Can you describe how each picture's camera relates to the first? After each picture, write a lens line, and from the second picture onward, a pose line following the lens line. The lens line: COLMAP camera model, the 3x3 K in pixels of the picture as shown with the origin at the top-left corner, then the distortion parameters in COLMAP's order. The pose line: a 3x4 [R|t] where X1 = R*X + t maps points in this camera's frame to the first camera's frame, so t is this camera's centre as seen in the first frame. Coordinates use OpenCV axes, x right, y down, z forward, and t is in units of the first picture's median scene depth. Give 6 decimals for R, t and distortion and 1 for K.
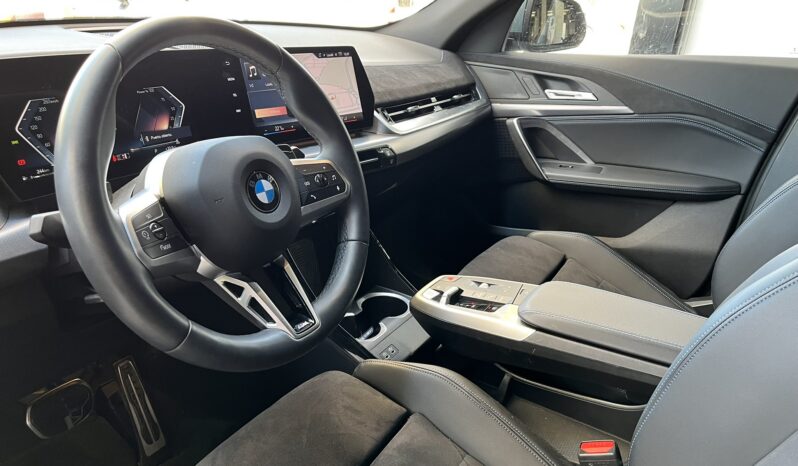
lens RADIAL K [[607.2, 0, 401.1], [0, 607.2, 235.2], [0, 0, 1]] dist [0.043993, -0.057158]
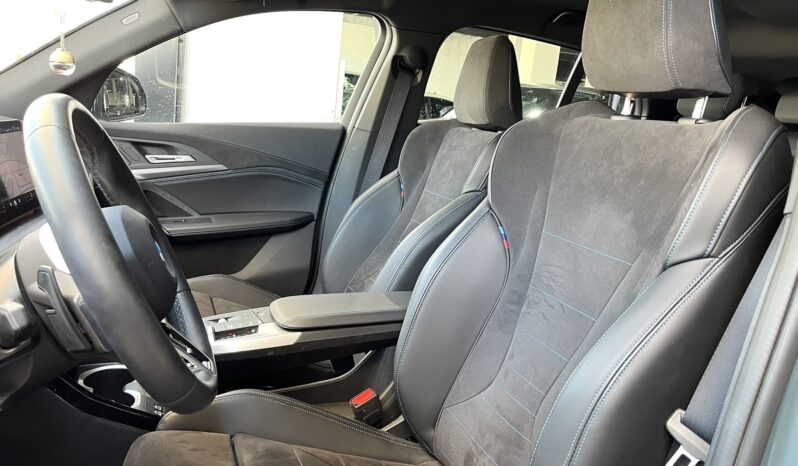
lens RADIAL K [[607.2, 0, 402.7], [0, 607.2, 236.8], [0, 0, 1]] dist [0.043993, -0.057158]
pose [[0.622747, -0.164958, 0.764837, -0.461900], [0.238277, 0.971075, 0.015428, -0.007237], [-0.745259, 0.172635, 0.644039, -0.023934]]
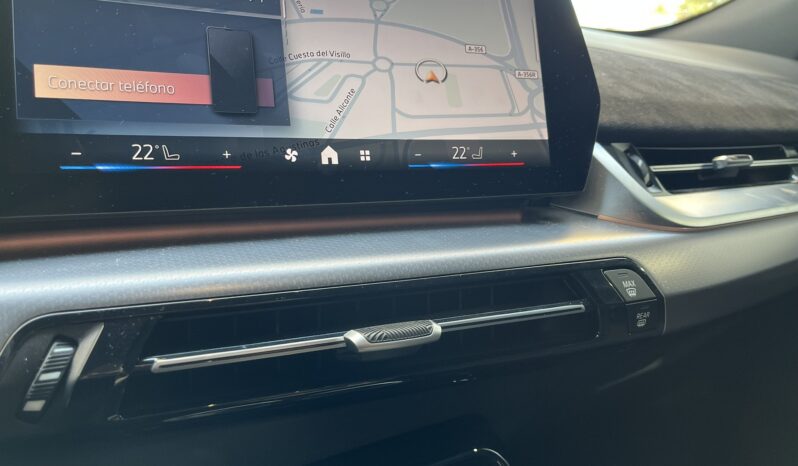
lens RADIAL K [[607.2, 0, 411.8], [0, 607.2, 227.7], [0, 0, 1]] dist [0.043993, -0.057158]
pose [[0.910423, 0.074976, -0.406827, -0.001392], [-0.146822, 0.977978, -0.148331, -0.108618], [0.386747, 0.194775, 0.901382, 0.720803]]
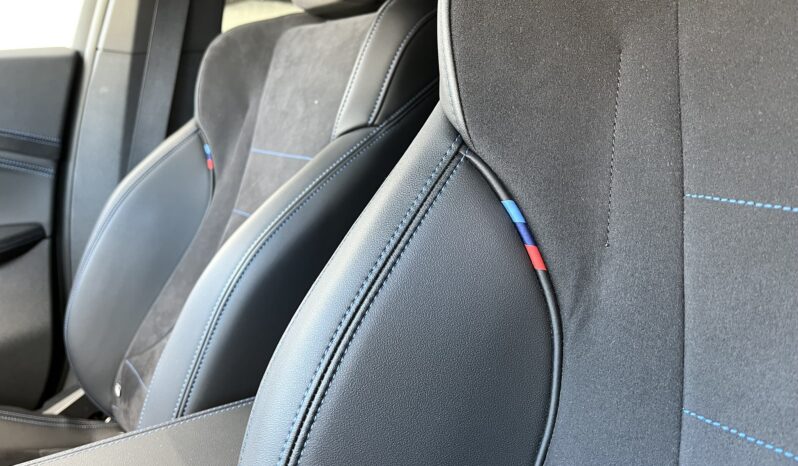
lens RADIAL K [[607.2, 0, 402.9], [0, 607.2, 231.7], [0, 0, 1]] dist [0.043993, -0.057158]
pose [[0.389374, -0.263182, 0.882680, 0.111581], [0.361517, 0.925078, 0.116349, -0.007657], [-0.847168, 0.273801, 0.455346, 0.402408]]
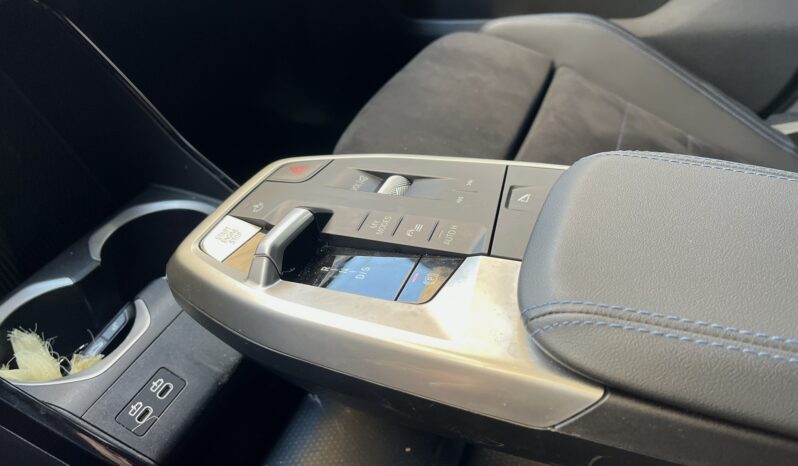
lens RADIAL K [[607.2, 0, 405.4], [0, 607.2, 231.8], [0, 0, 1]] dist [0.043993, -0.057158]
pose [[0.987400, -0.130868, 0.088967, 0.098427], [0.100048, 0.951854, 0.289767, 0.009663], [-0.122605, -0.277215, 0.952953, 0.606888]]
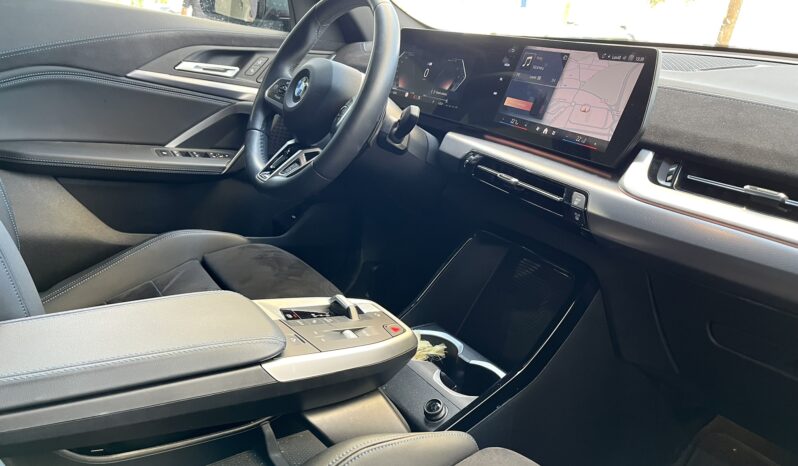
lens RADIAL K [[607.2, 0, 399.2], [0, 607.2, 234.8], [0, 0, 1]] dist [0.043993, -0.057158]
pose [[-0.410201, 0.198753, -0.890074, 0.652696], [-0.433075, 0.816454, 0.381902, -0.275904], [0.802609, 0.542125, -0.248835, 1.039362]]
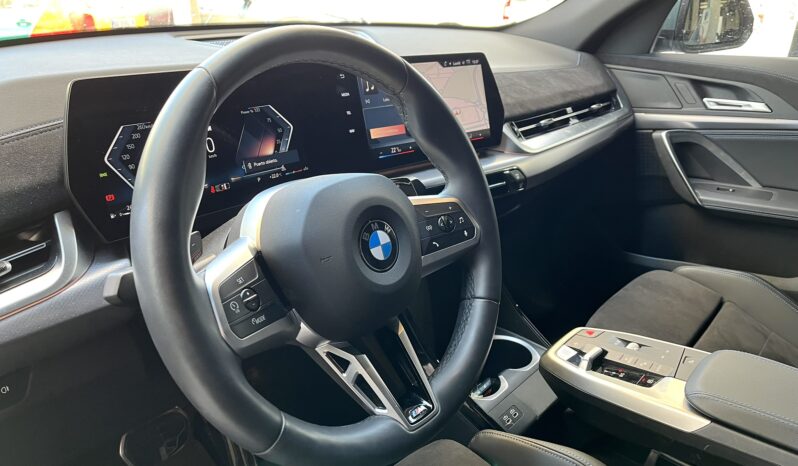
lens RADIAL K [[607.2, 0, 397.1], [0, 607.2, 234.5], [0, 0, 1]] dist [0.043993, -0.057158]
pose [[0.984197, 0.046556, -0.170845, -0.038635], [-0.045047, 0.998904, 0.012699, -0.057172], [0.171249, -0.004803, 0.985216, 0.125142]]
